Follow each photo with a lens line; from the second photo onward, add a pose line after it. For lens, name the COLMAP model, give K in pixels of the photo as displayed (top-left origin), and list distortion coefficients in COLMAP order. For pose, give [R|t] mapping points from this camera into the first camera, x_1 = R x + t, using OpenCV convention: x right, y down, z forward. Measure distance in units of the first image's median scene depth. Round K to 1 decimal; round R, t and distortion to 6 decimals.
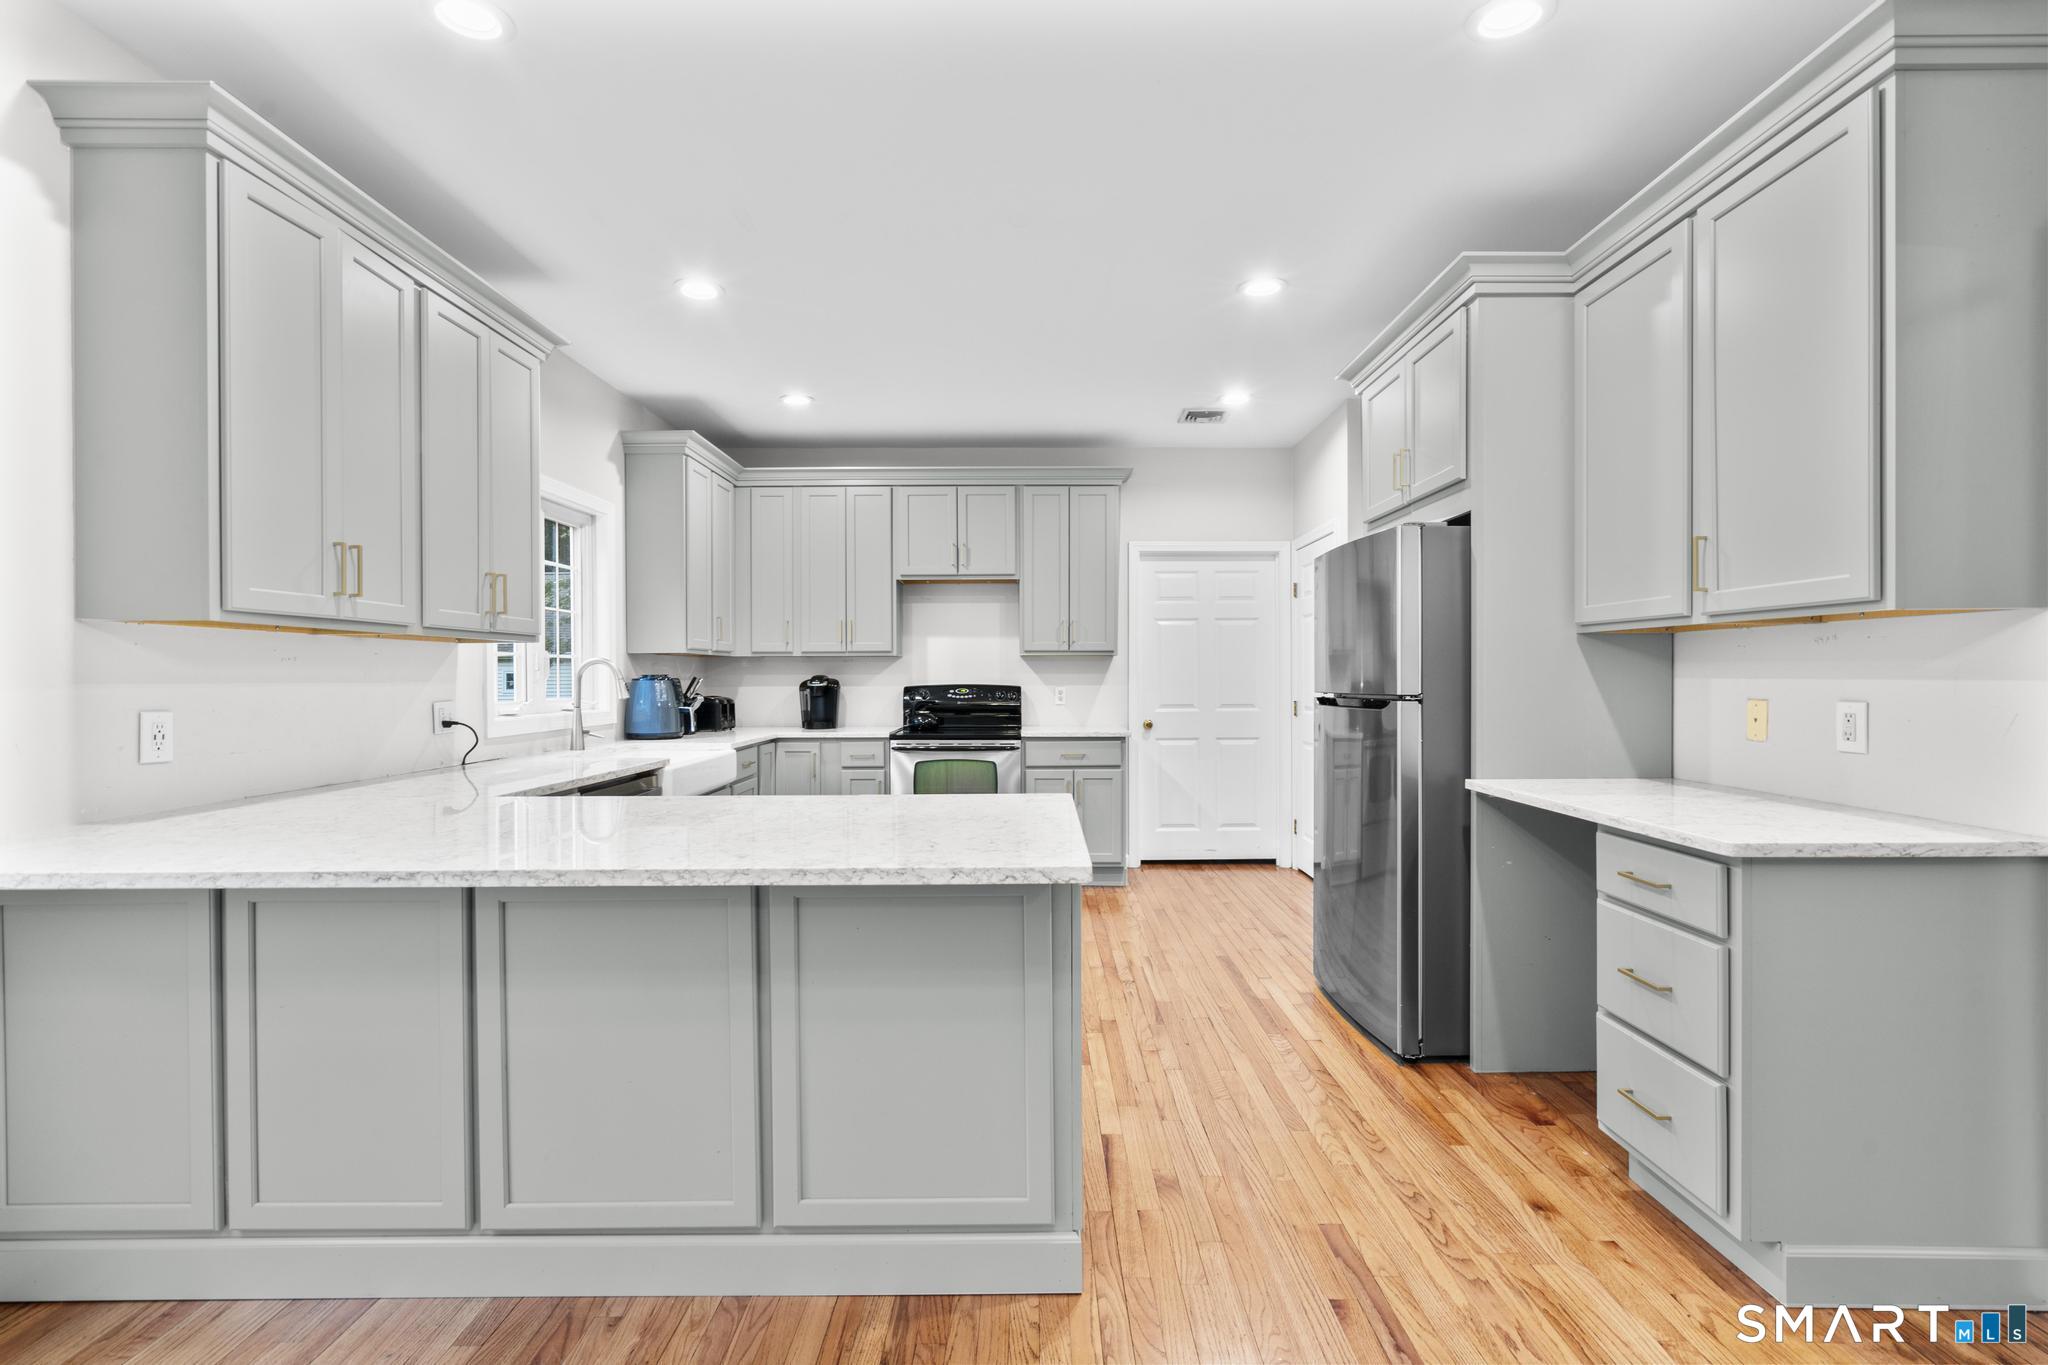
lens RADIAL K [[930.9, 0, 1035.1], [0, 930.9, 682.9], [0, 0, 1]] dist [-0.007847, 0.002788]
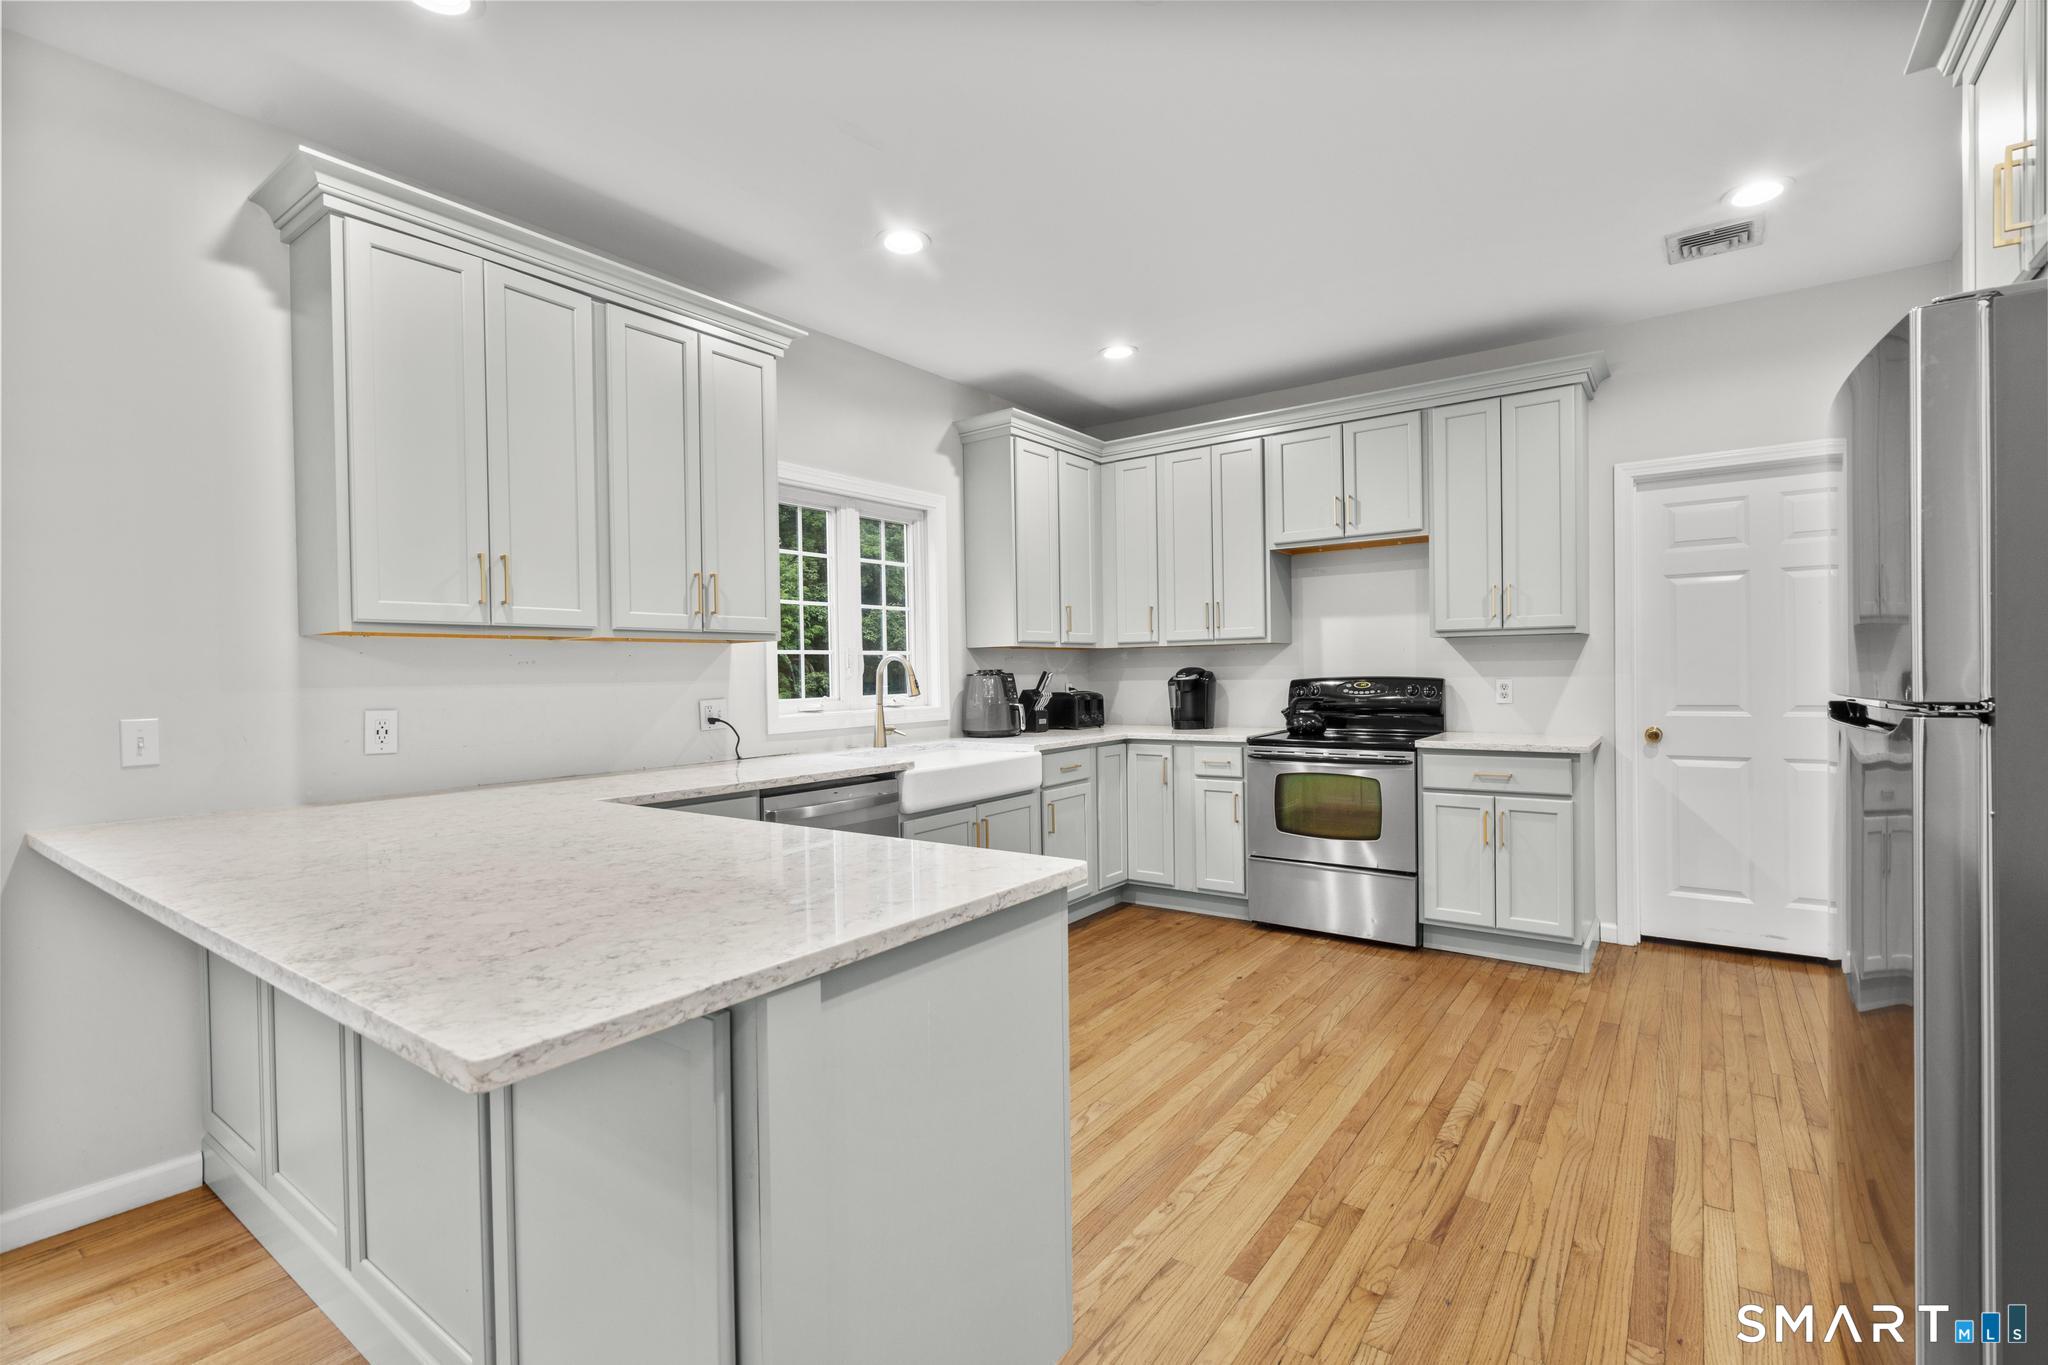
lens RADIAL K [[930.9, 0, 1018.7], [0, 930.9, 682.2], [0, 0, 1]] dist [-0.007847, 0.002788]
pose [[0.807338, -0.003989, -0.590076, 0.181418], [0.009724, 0.999931, 0.006544, -0.002044], [0.590009, -0.011021, 0.807321, 0.239012]]
